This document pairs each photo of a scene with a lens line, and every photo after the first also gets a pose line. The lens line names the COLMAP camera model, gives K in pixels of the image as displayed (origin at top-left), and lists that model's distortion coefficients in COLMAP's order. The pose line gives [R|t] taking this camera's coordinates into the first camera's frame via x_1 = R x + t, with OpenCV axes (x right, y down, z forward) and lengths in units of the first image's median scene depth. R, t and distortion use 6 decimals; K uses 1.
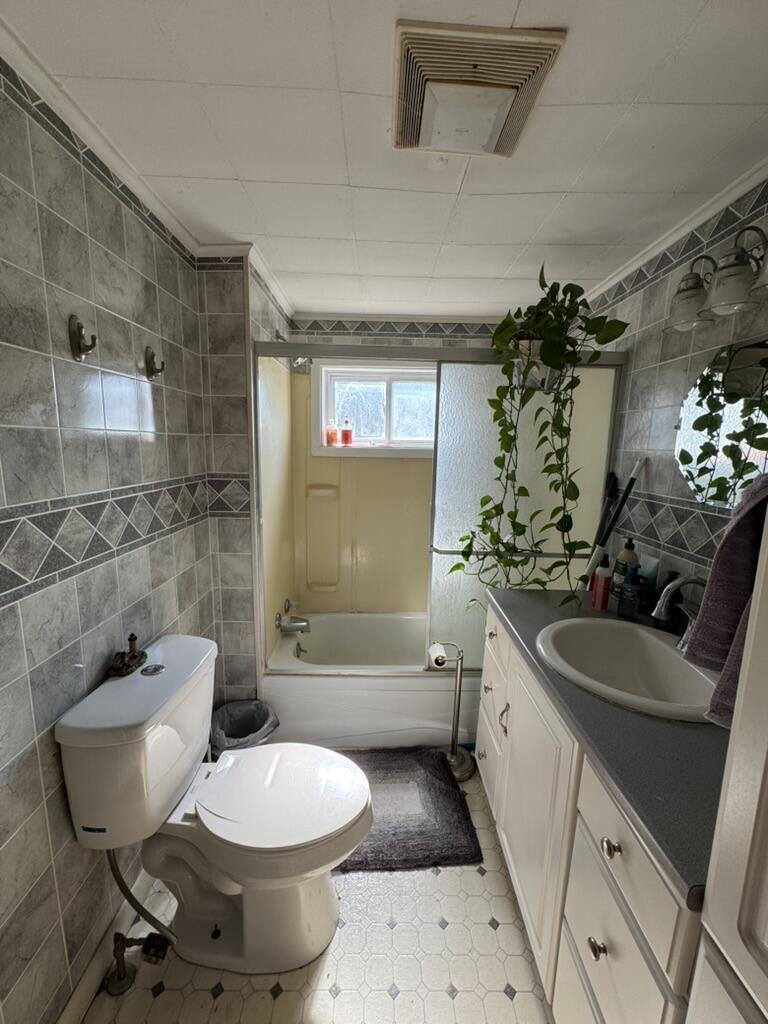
lens RADIAL K [[410.0, 0, 384.9], [0, 410.0, 508.7], [0, 0, 1]] dist [-0.003262, -0.000098]
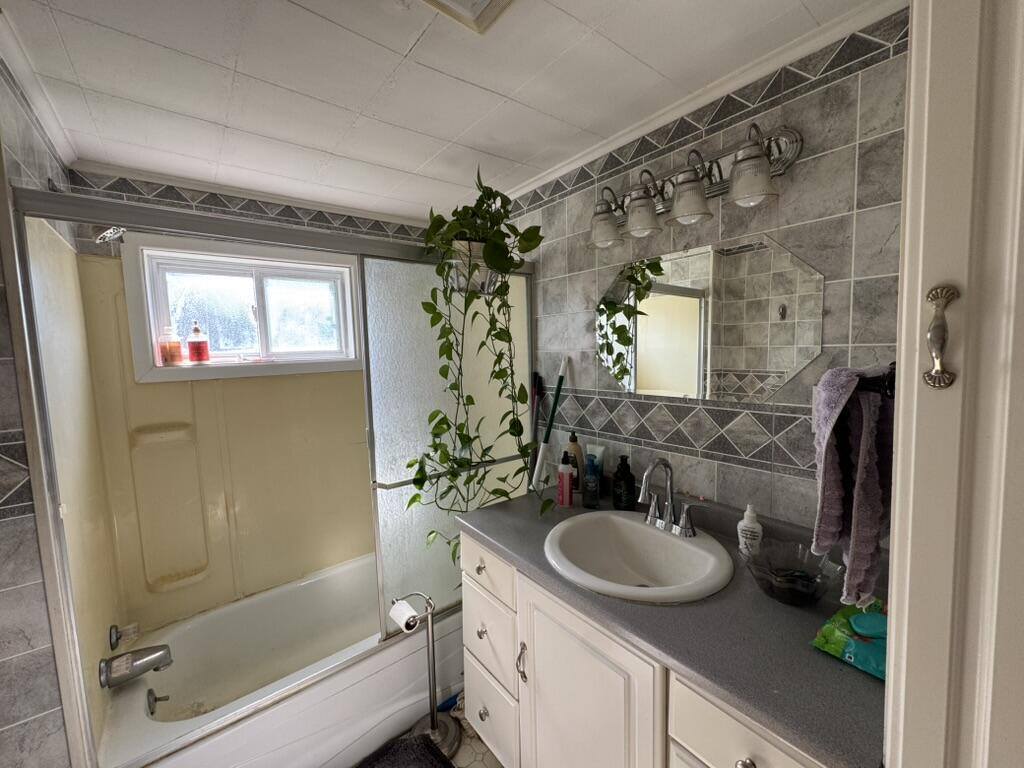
lens RADIAL K [[410.0, 0, 514.2], [0, 410.0, 381.4], [0, 0, 1]] dist [-0.003262, -0.000098]
pose [[0.785441, -0.094851, 0.611626, -0.146750], [0.140159, 0.989774, -0.026497, -0.044573], [-0.602858, 0.106537, 0.790703, 0.190798]]
